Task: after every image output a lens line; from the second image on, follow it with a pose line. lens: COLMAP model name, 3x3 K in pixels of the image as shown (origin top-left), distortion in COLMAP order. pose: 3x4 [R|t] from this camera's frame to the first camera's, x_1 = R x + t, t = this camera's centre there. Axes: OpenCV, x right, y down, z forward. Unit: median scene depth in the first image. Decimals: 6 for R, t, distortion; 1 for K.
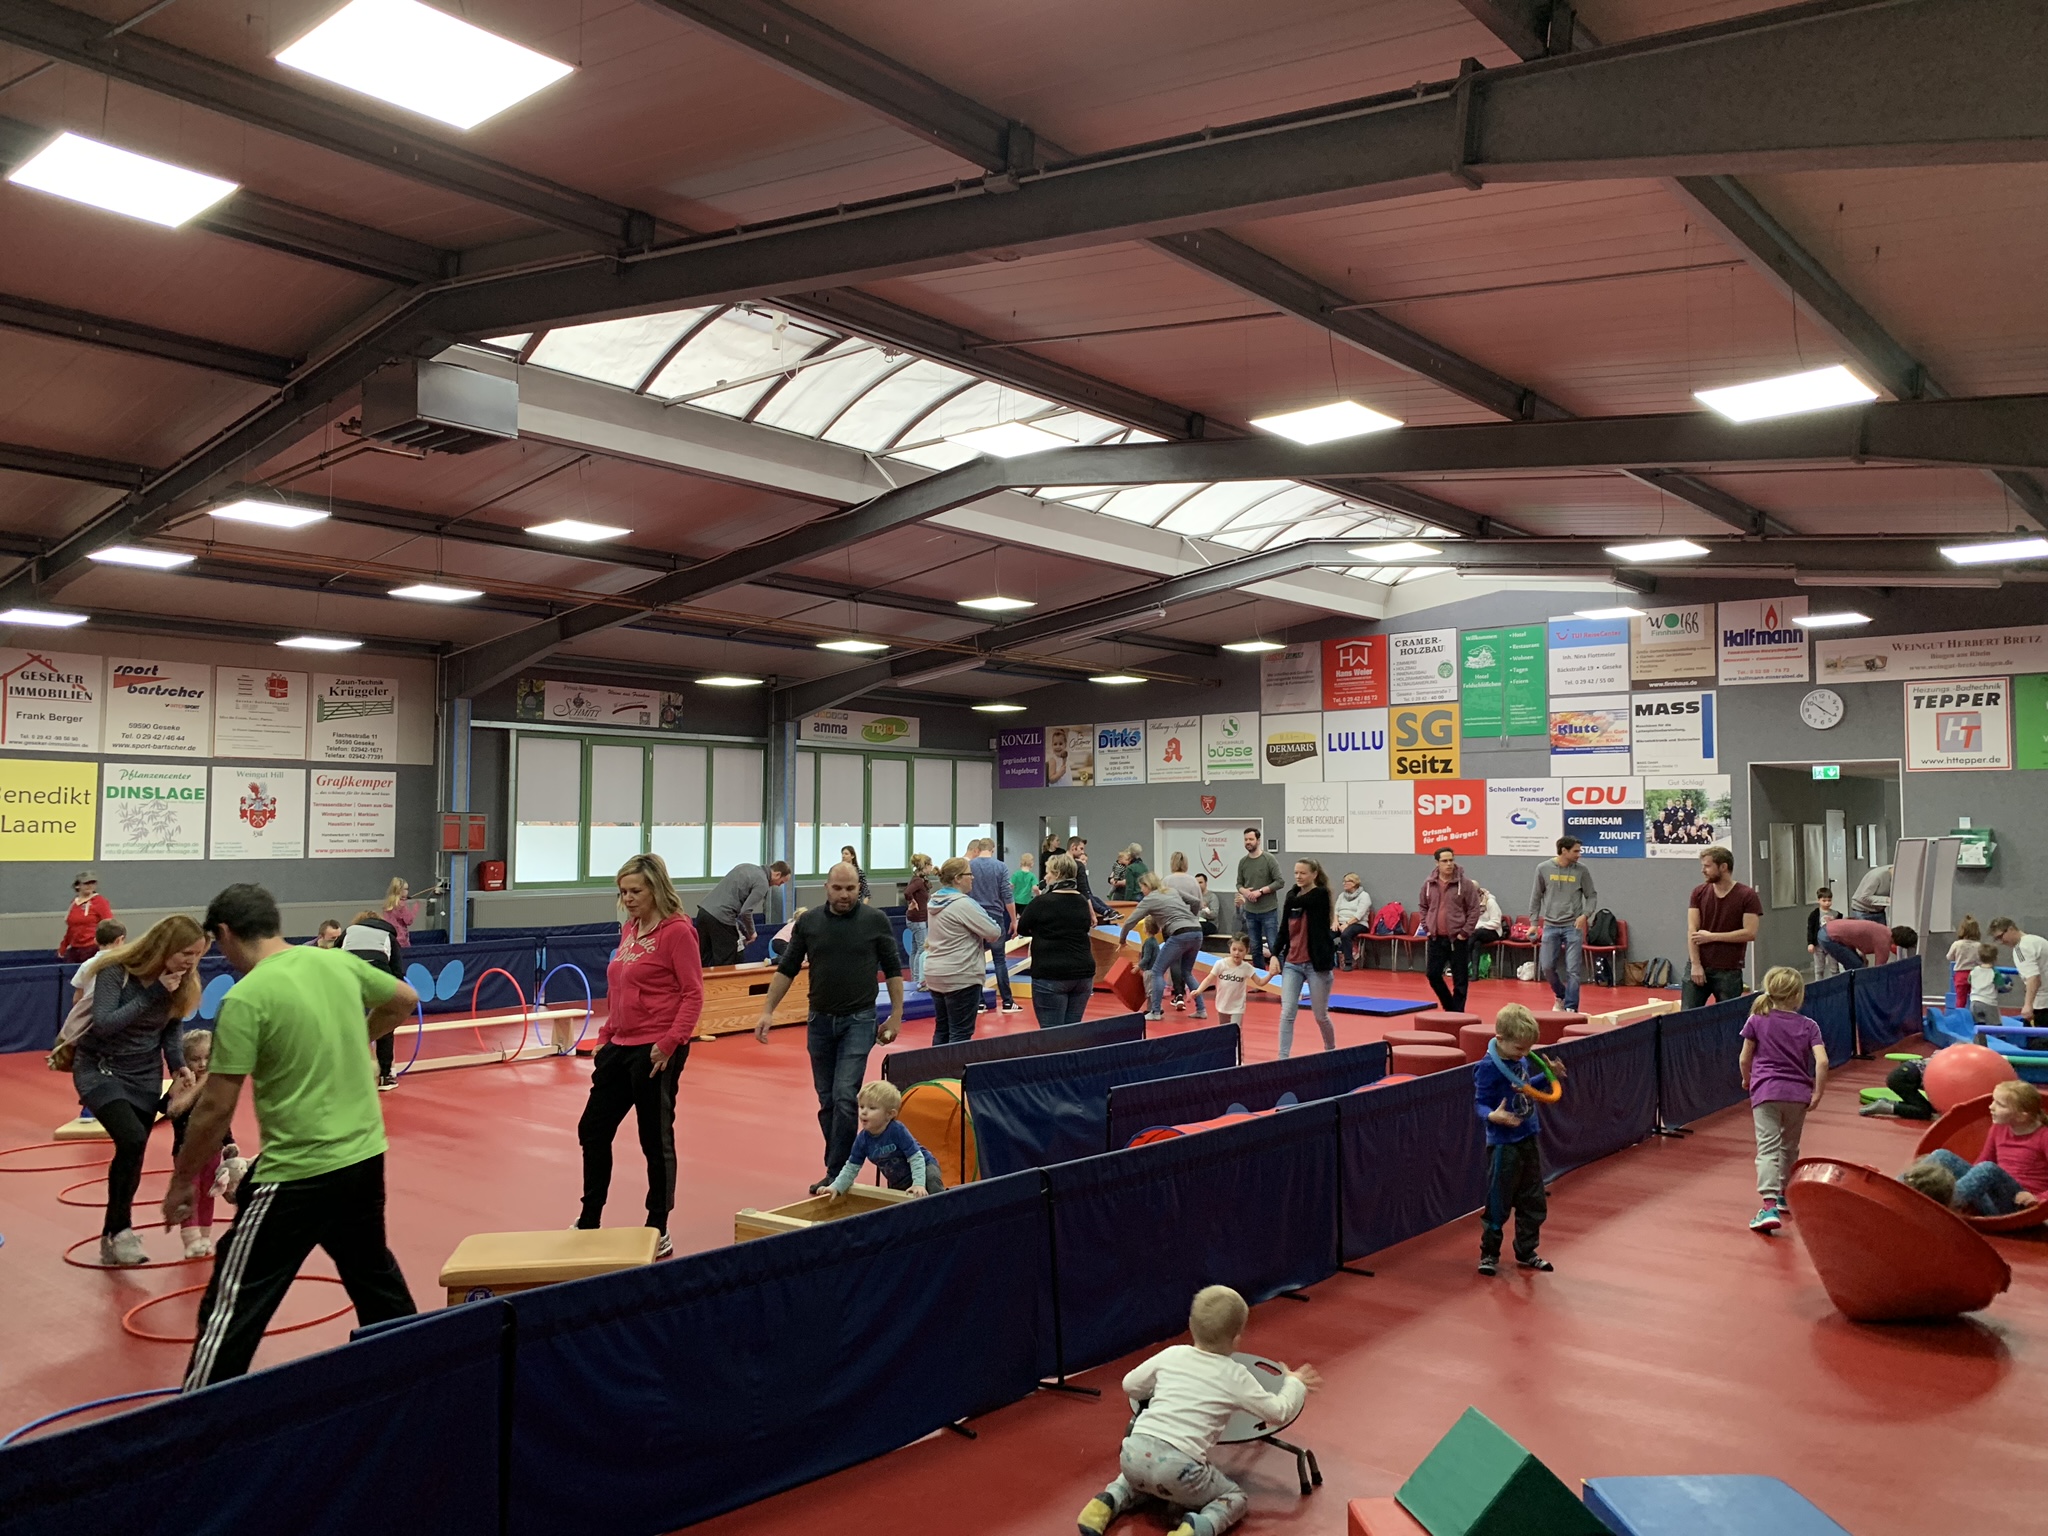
lens RADIAL K [[1548.7, 0, 1024.0], [0, 1548.7, 768.0], [0, 0, 1]] dist [-0.021698, 0.005201]
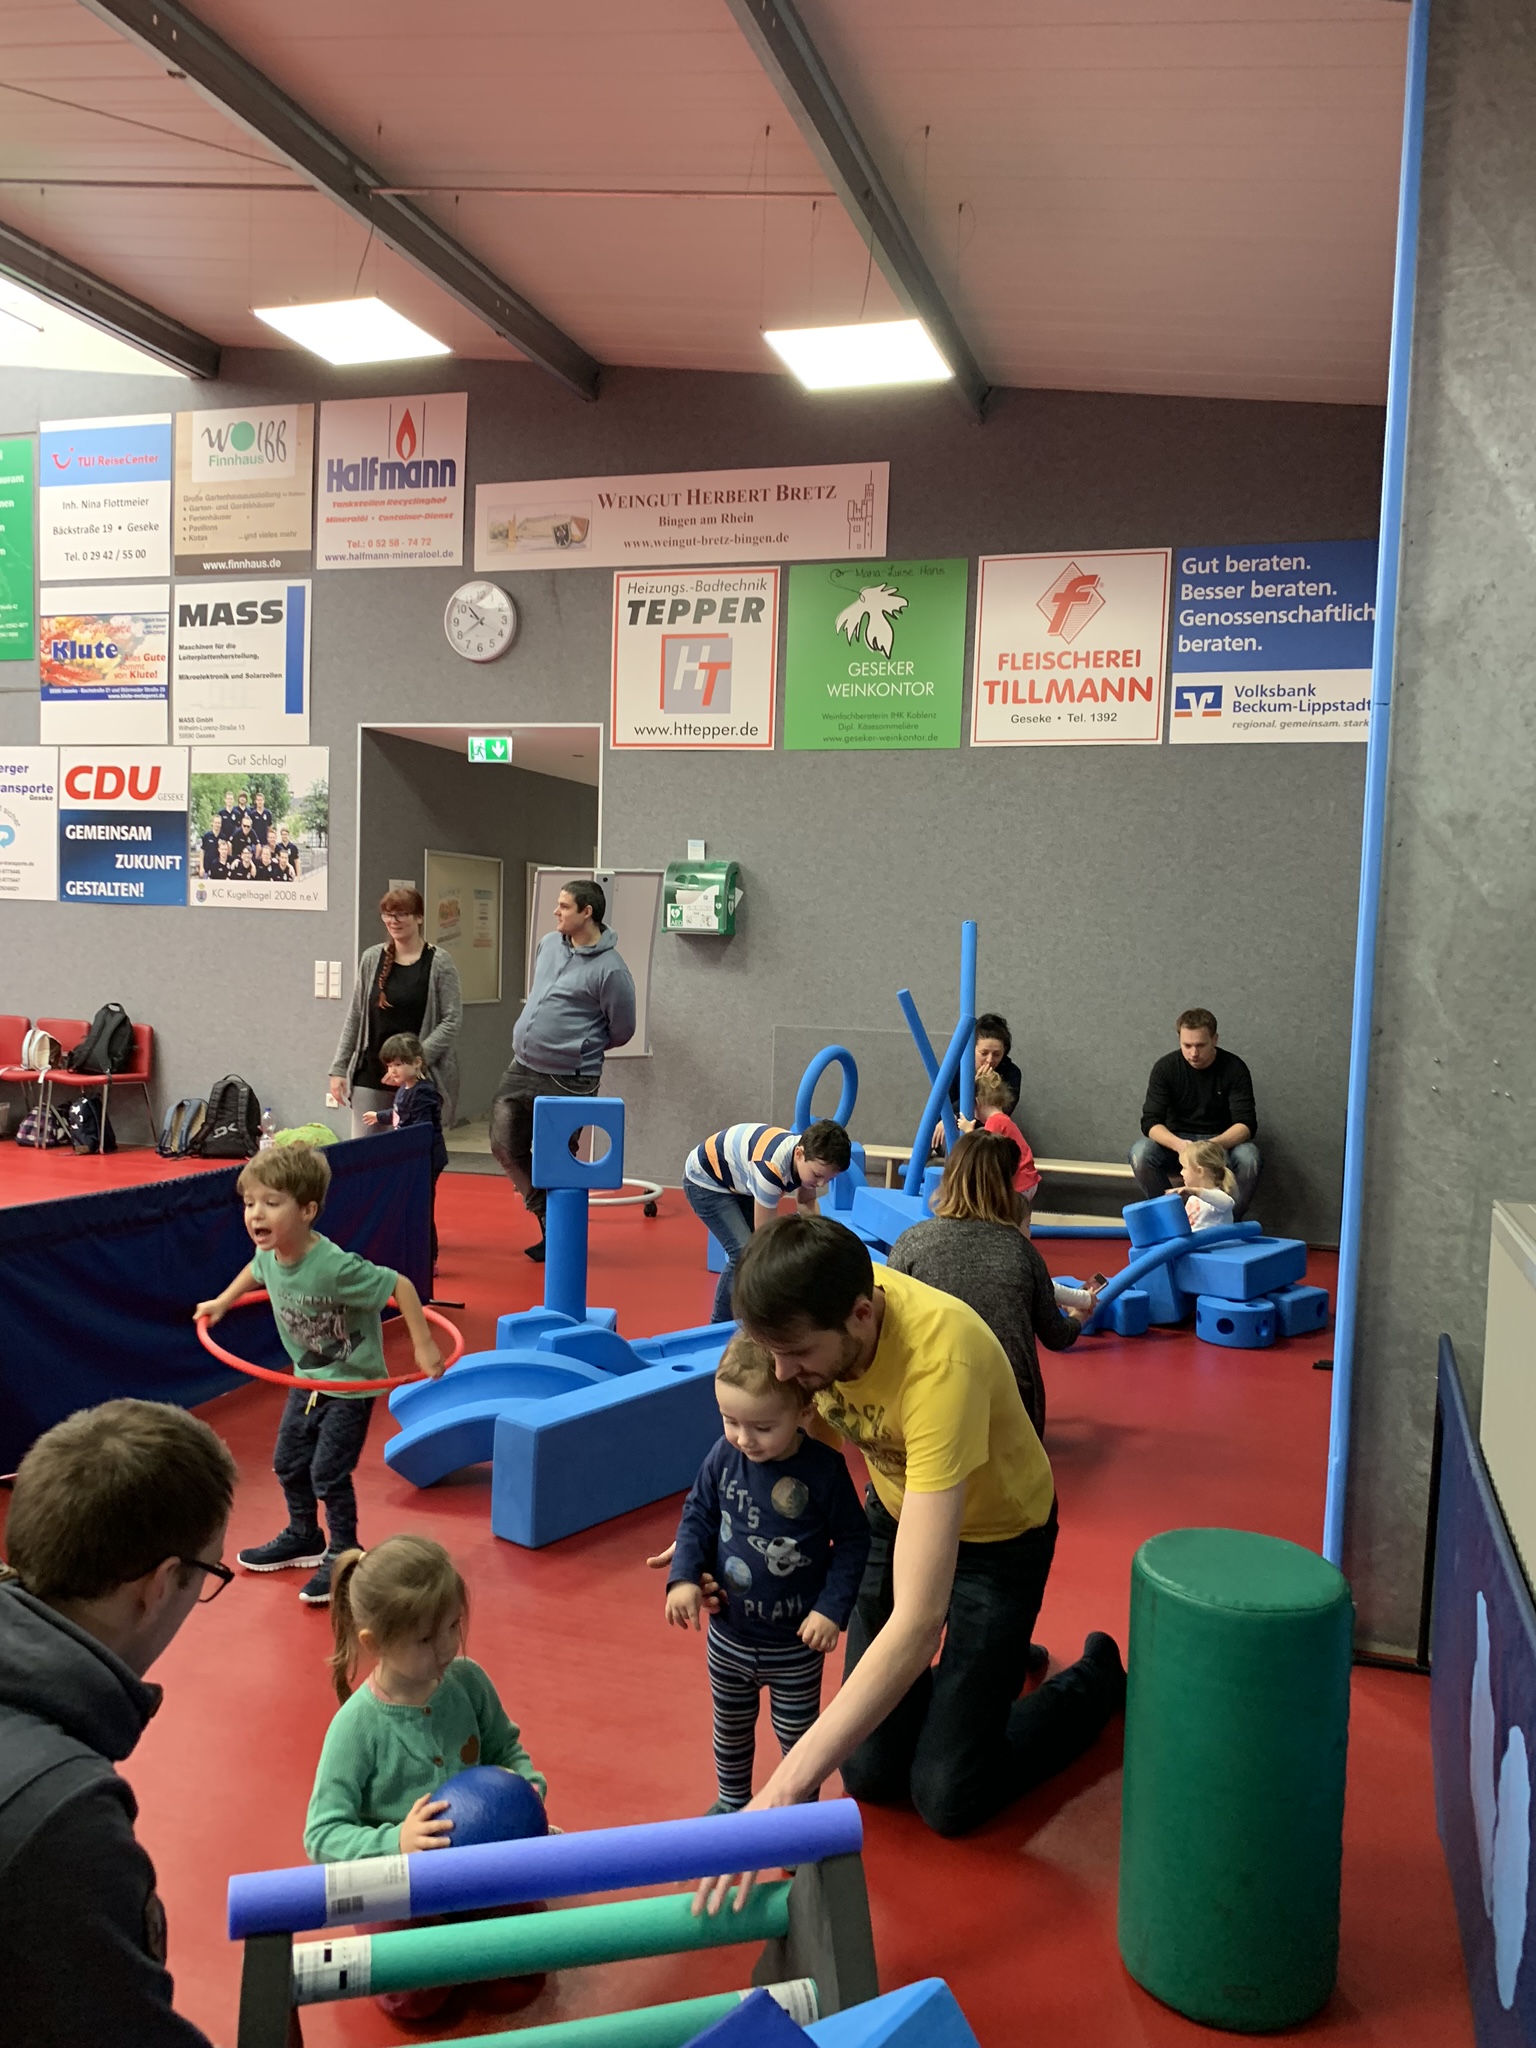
lens RADIAL K [[1548.7, 0, 769.5], [0, 1548.7, 1124.7], [0, 0, 1]] dist [-0.021698, 0.005201]
pose [[0.932582, -0.043305, 0.358352, 0.399057], [-0.035417, 0.977009, 0.210236, 0.013771], [-0.359217, -0.208754, 0.909607, 0.439734]]
